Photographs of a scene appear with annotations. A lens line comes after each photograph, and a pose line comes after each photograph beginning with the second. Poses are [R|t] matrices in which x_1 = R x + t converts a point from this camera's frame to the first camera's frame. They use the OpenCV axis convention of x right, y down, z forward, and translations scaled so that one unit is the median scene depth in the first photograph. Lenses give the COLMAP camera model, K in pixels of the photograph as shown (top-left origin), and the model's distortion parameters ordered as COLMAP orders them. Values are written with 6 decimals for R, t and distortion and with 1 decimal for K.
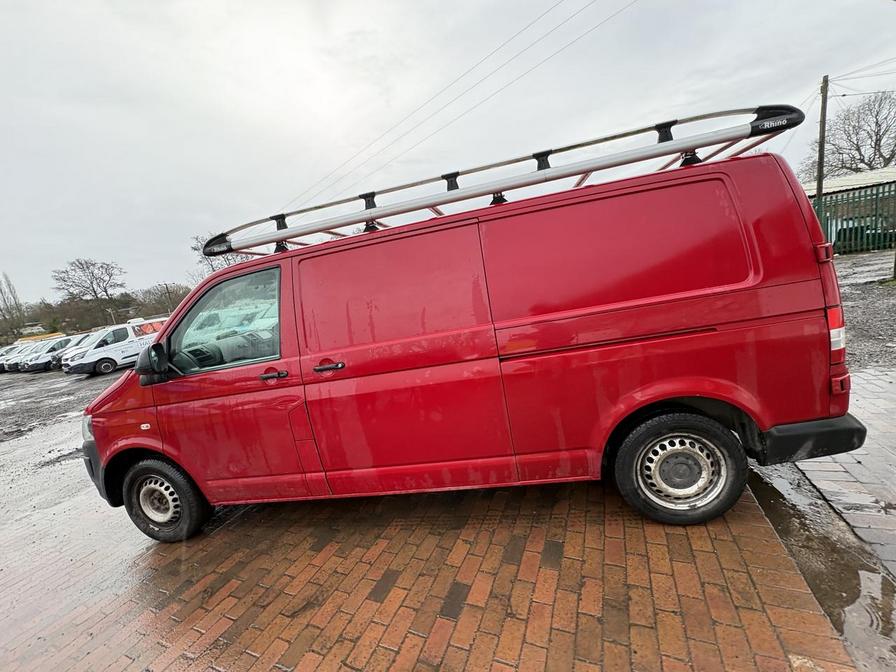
lens RADIAL K [[353.6, 0, 447.5], [0, 353.6, 336.8], [0, 0, 1]] dist [0.000086, -0.000184]
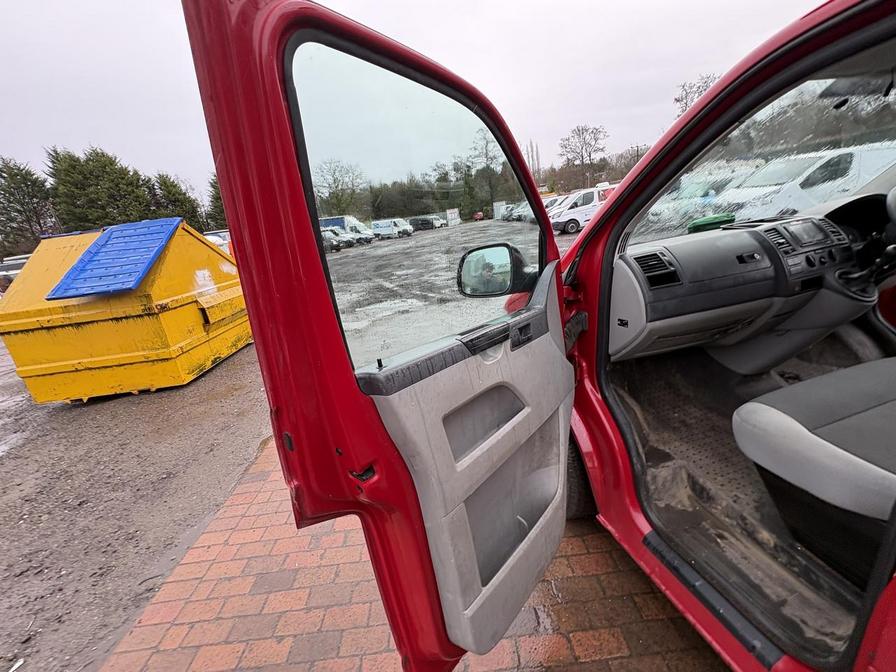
lens RADIAL K [[353.6, 0, 447.5], [0, 353.6, 336.8], [0, 0, 1]] dist [0.000086, -0.000184]
pose [[0.443268, 0.382910, -0.810490, -0.063421], [-0.079871, 0.917447, 0.389758, -0.004558], [0.892824, -0.108033, 0.437258, 0.083484]]
